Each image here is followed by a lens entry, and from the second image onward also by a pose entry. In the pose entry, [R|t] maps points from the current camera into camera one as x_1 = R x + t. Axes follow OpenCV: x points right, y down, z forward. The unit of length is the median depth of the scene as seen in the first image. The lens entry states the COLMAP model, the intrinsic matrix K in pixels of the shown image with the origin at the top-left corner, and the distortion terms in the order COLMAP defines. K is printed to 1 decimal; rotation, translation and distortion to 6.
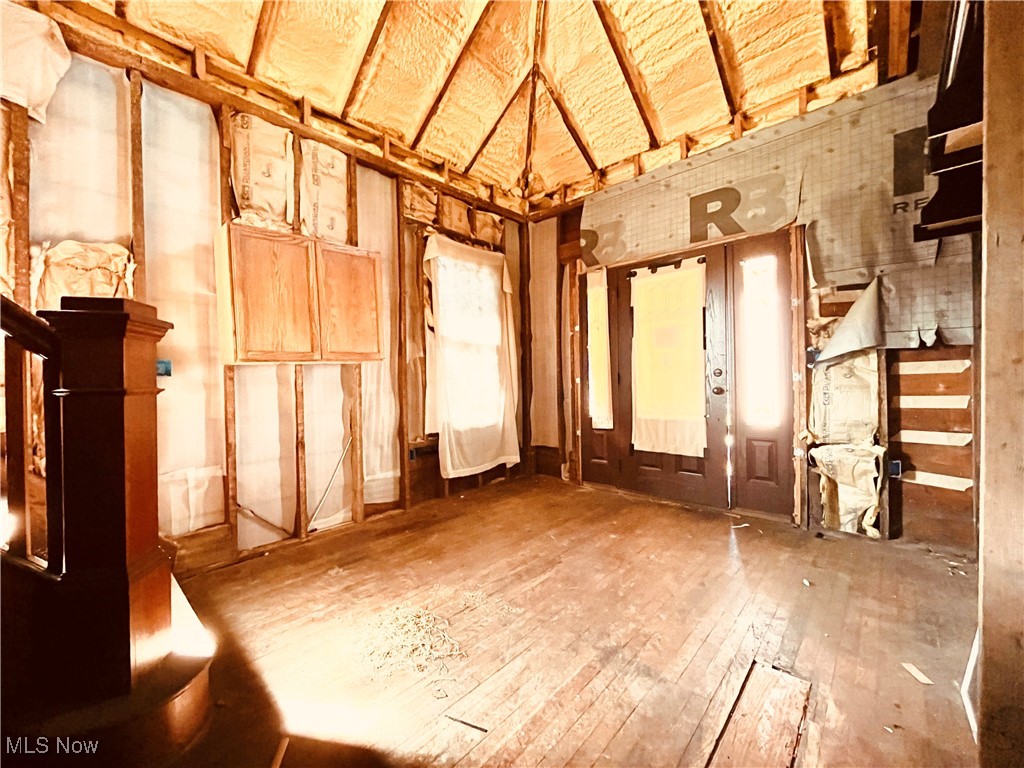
lens RADIAL K [[412.1, 0, 509.7], [0, 412.1, 382.7], [0, 0, 1]] dist [-0.003799, -0.000560]
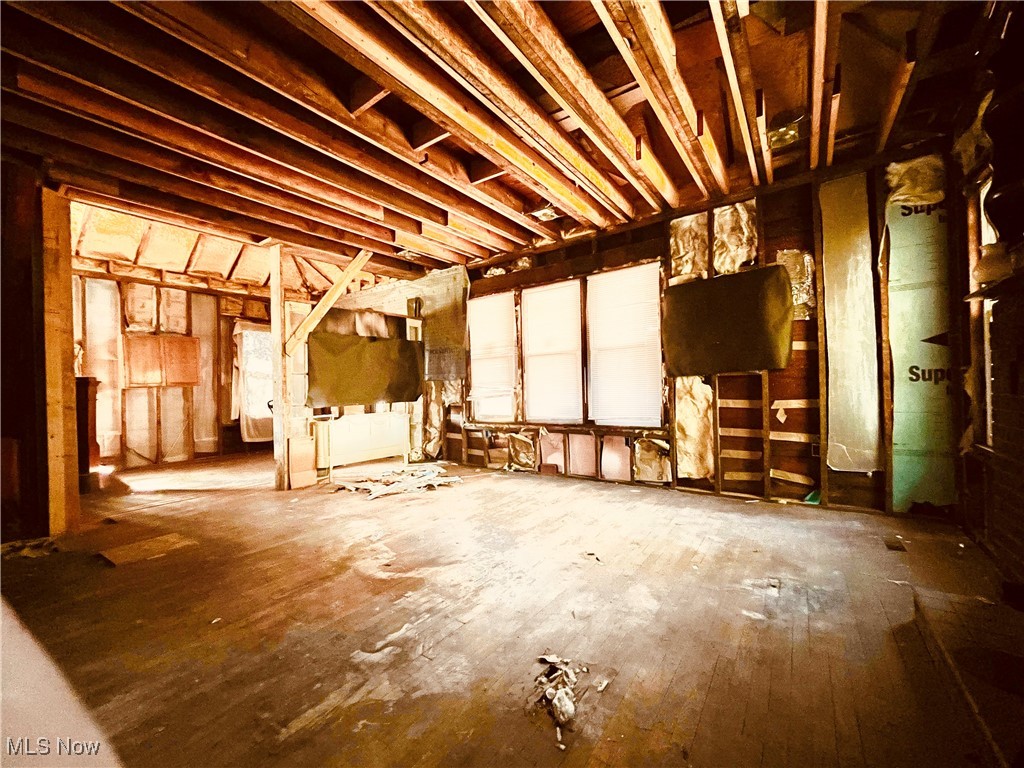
lens RADIAL K [[412.1, 0, 511.1], [0, 412.1, 384.4], [0, 0, 1]] dist [-0.003799, -0.000560]
pose [[0.991870, -0.000265, 0.127258, 0.948017], [0.001923, 0.999915, -0.012904, -0.024193], [-0.127244, 0.013044, 0.991786, -1.256188]]
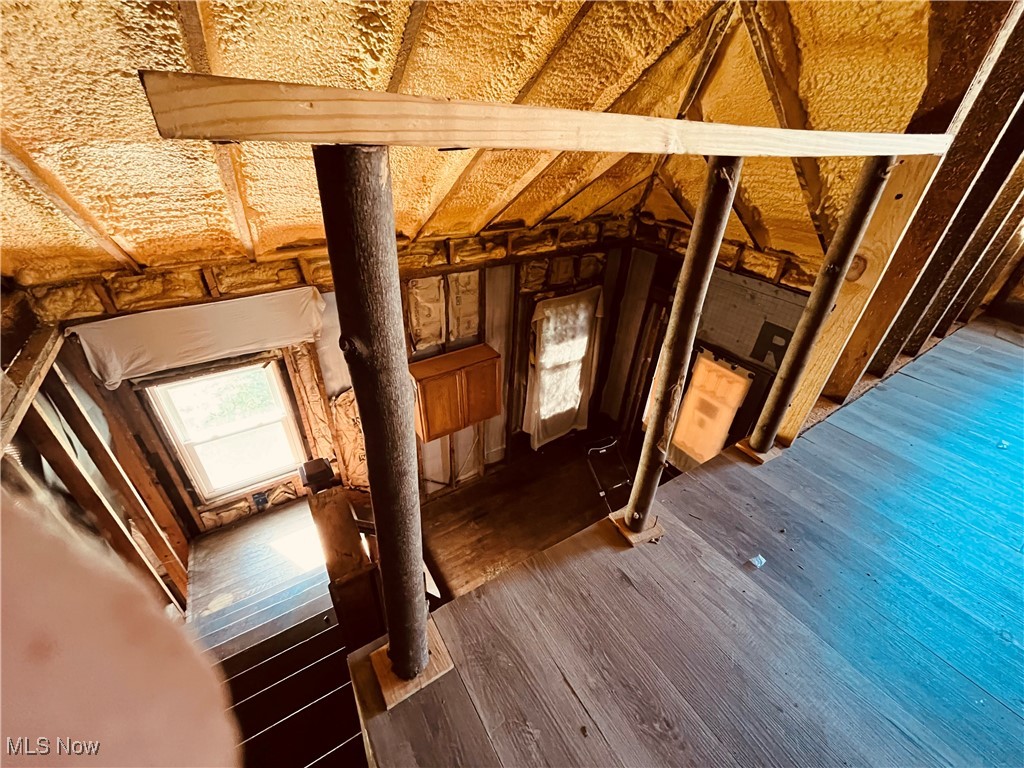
lens RADIAL K [[412.1, 0, 510.4], [0, 412.1, 381.7], [0, 0, 1]] dist [-0.003799, -0.000560]
pose [[0.965383, 0.185805, -0.183063, 0.000095], [-0.060666, 0.842527, 0.535227, -0.874810], [0.253684, -0.505593, 0.824634, -0.198003]]
